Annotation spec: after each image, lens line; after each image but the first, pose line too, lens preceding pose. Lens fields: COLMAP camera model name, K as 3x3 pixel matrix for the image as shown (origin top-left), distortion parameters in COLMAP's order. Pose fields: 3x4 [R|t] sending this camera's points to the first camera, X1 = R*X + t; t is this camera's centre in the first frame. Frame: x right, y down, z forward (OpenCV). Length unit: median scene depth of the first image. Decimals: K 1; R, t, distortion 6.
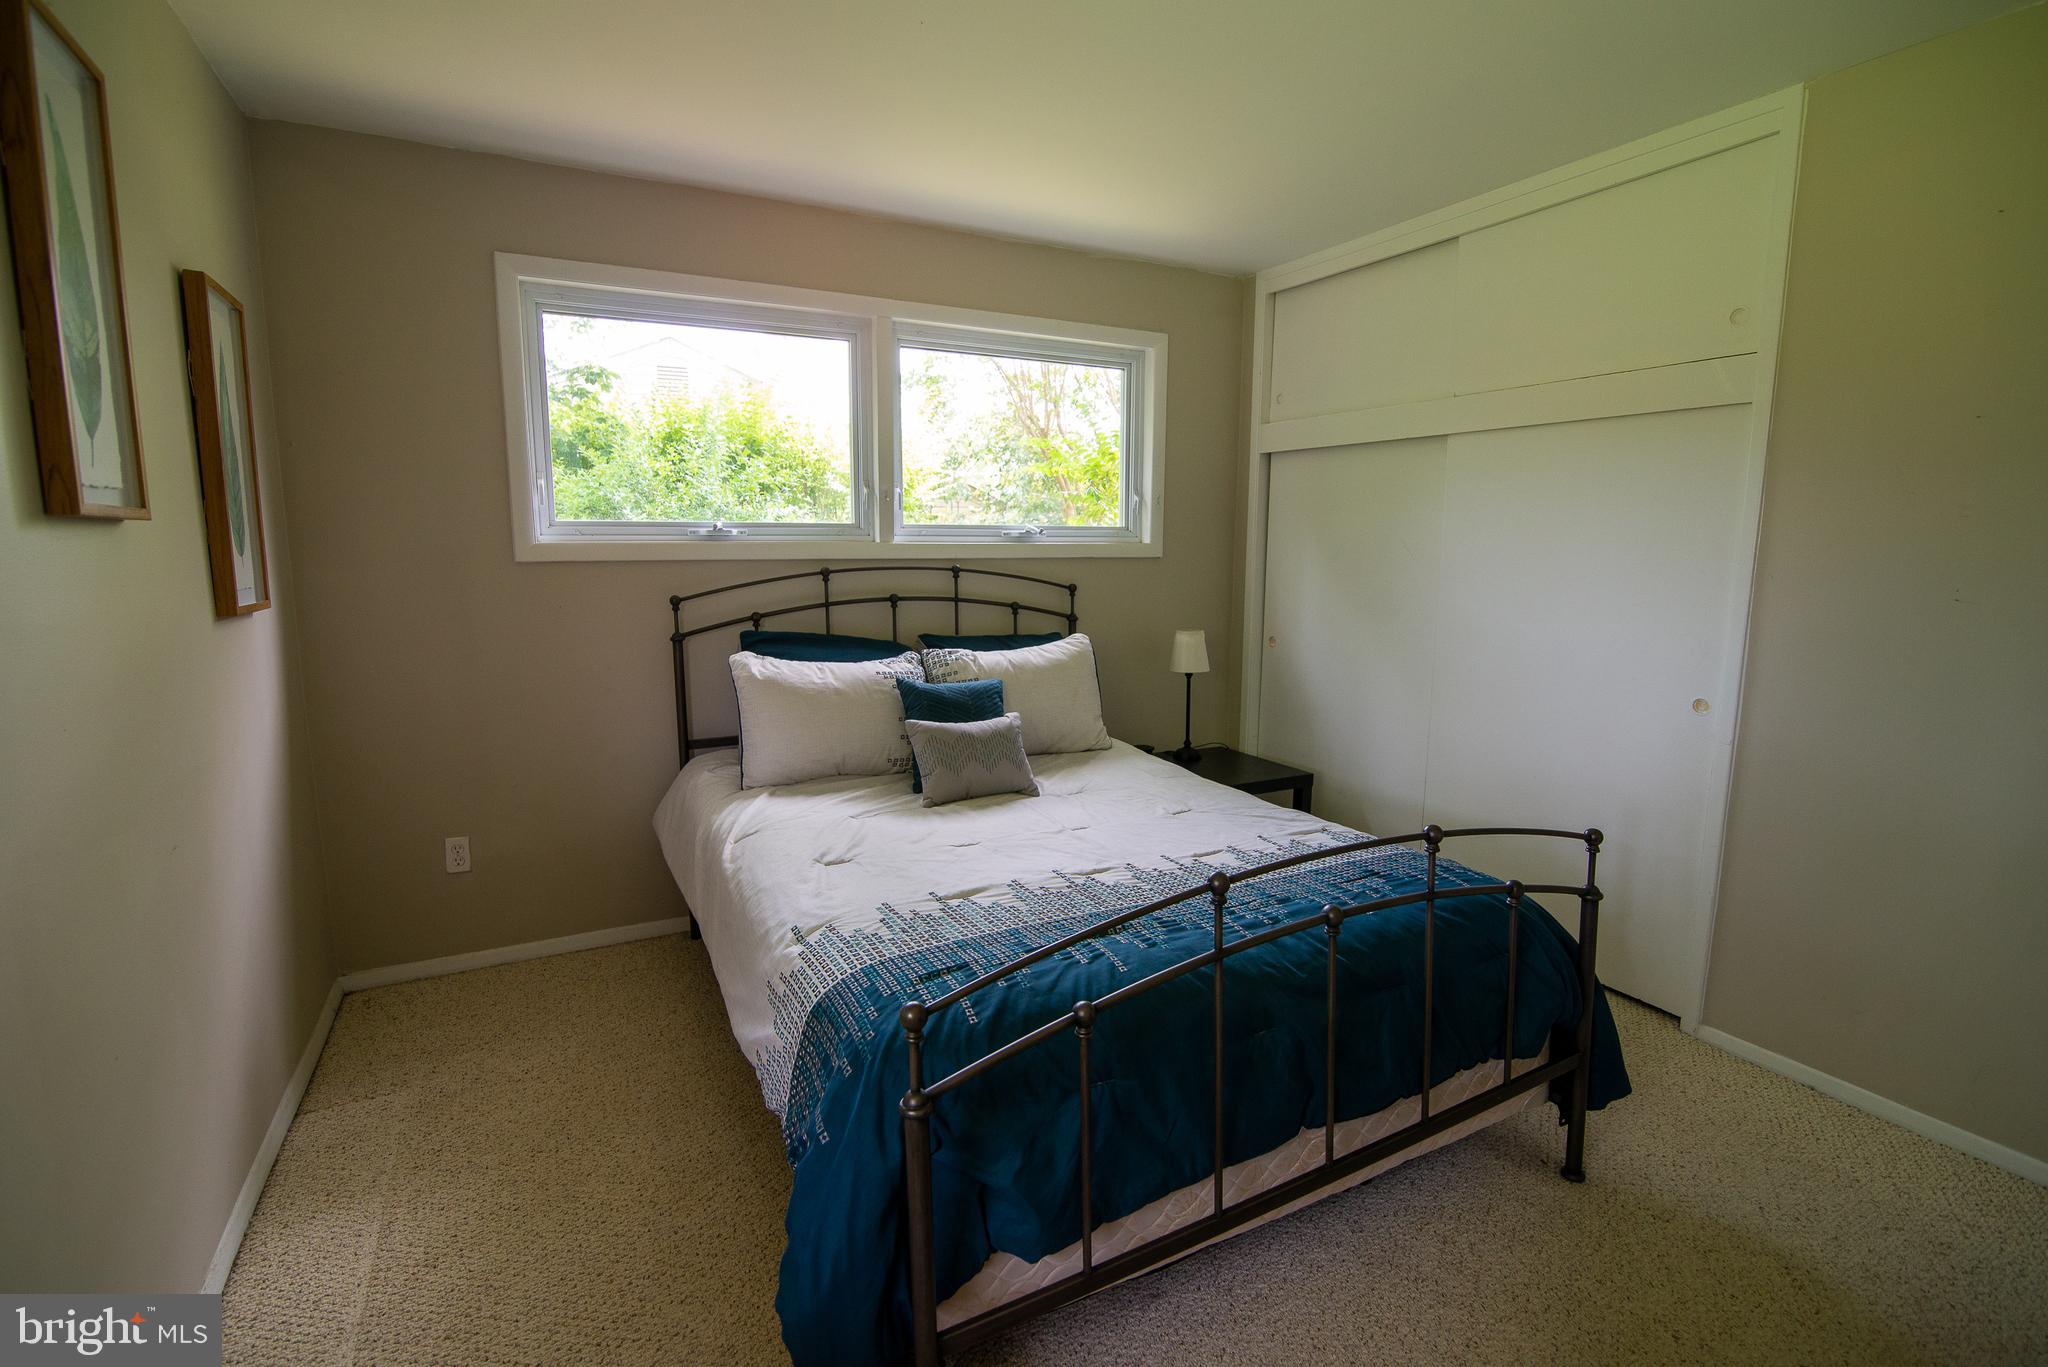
lens RADIAL K [[937.2, 0, 1021.1], [0, 937.2, 676.9], [0, 0, 1]] dist [-0.012501, -0.001189]
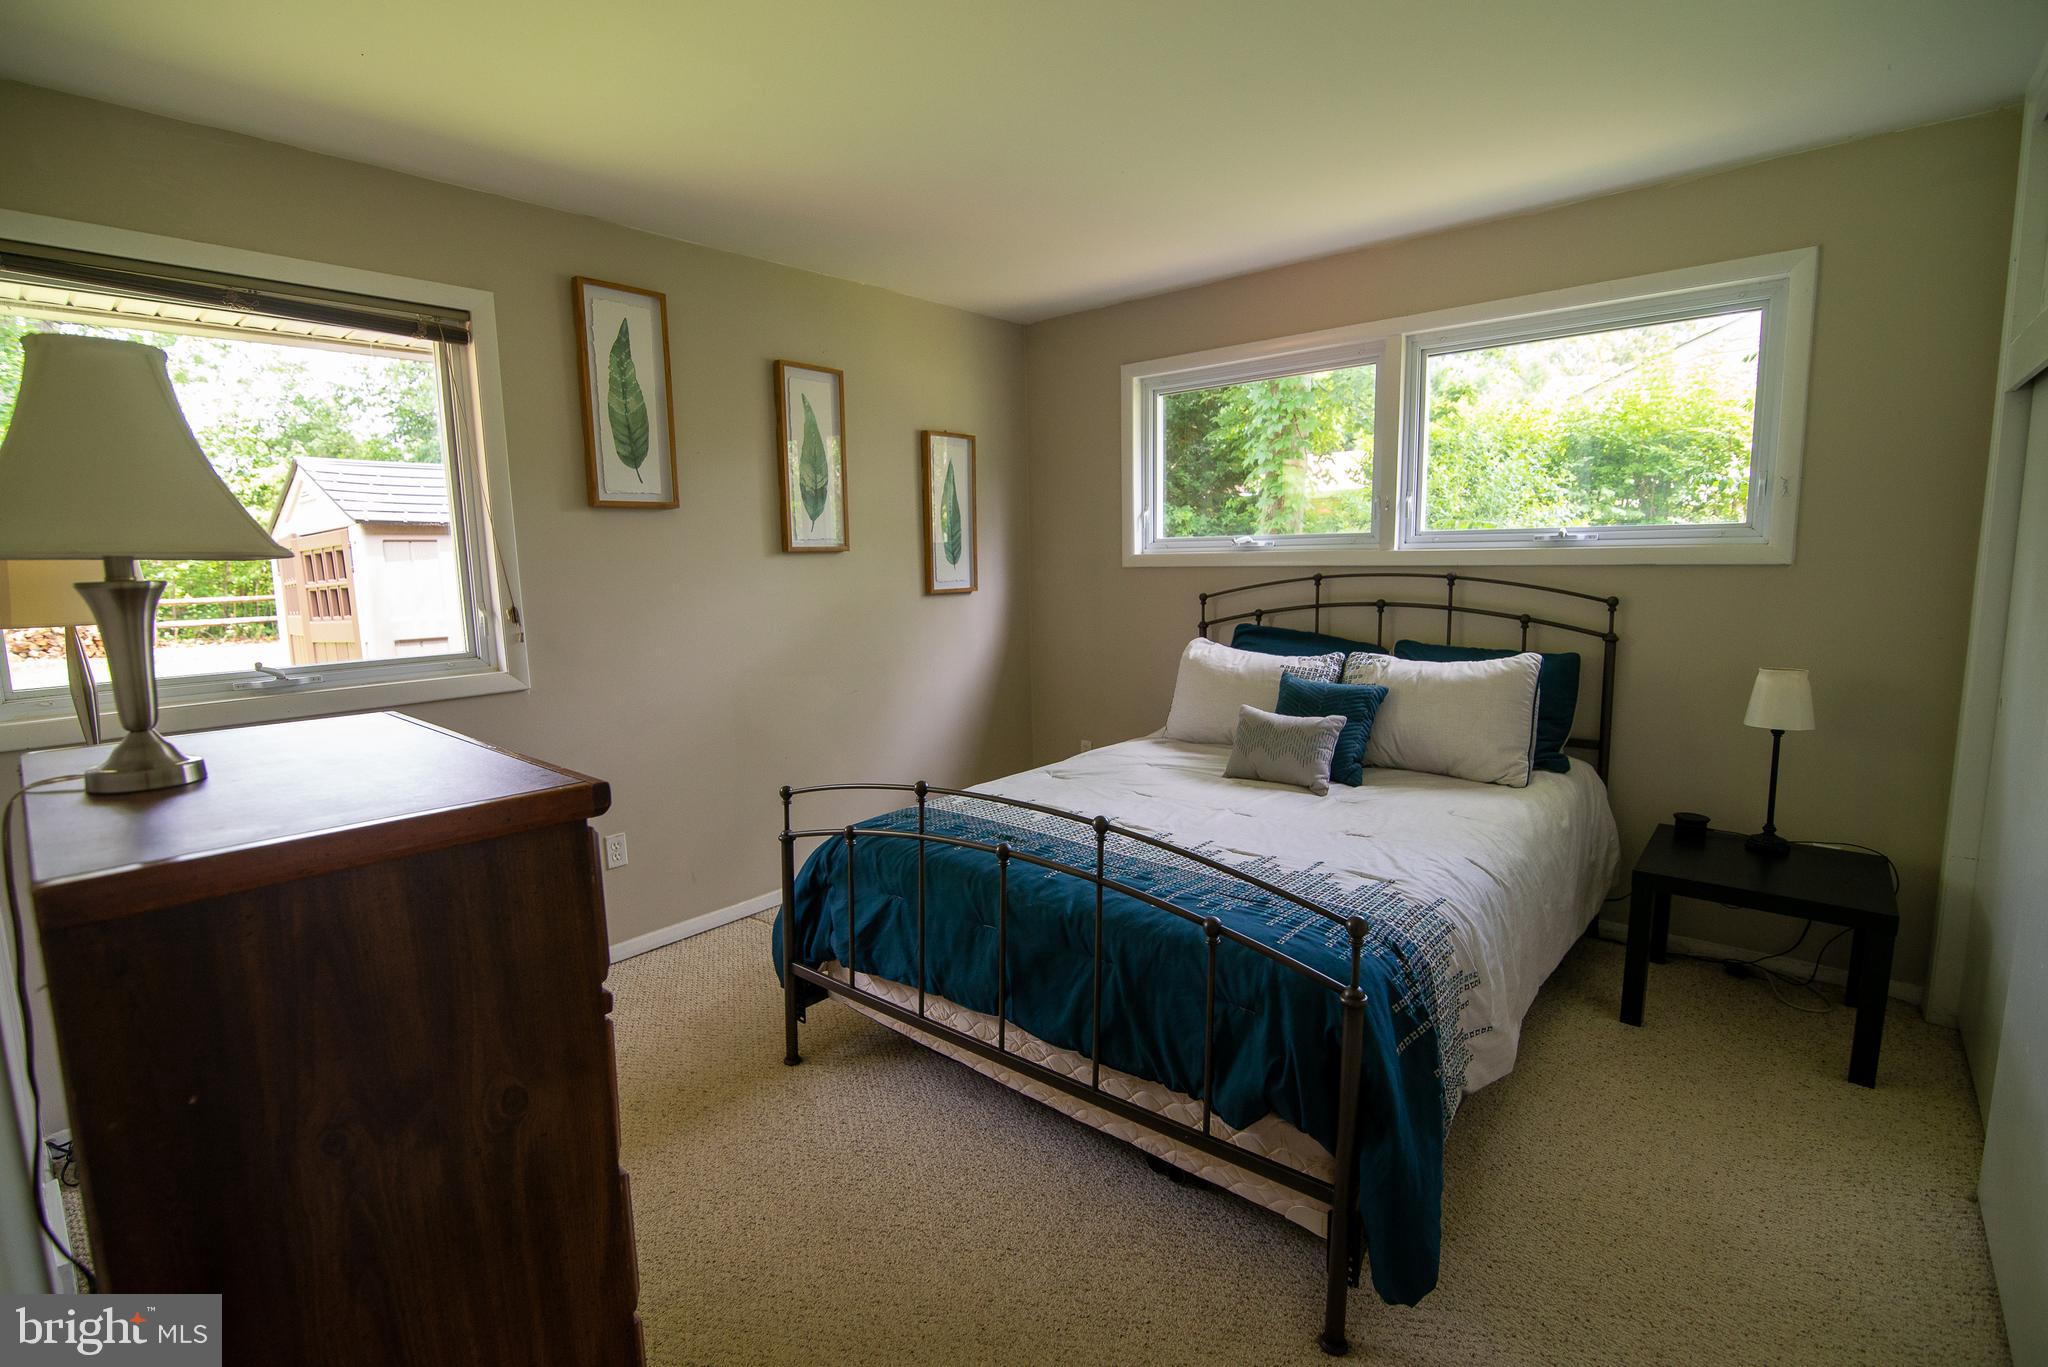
lens RADIAL K [[937.2, 0, 1035.5], [0, 937.2, 676.3], [0, 0, 1]] dist [-0.012501, -0.001189]
pose [[0.377693, 0.108996, -0.919493, 0.711588], [-0.113472, 0.991011, 0.070863, -0.034997], [0.918951, 0.077572, 0.386666, 0.256084]]
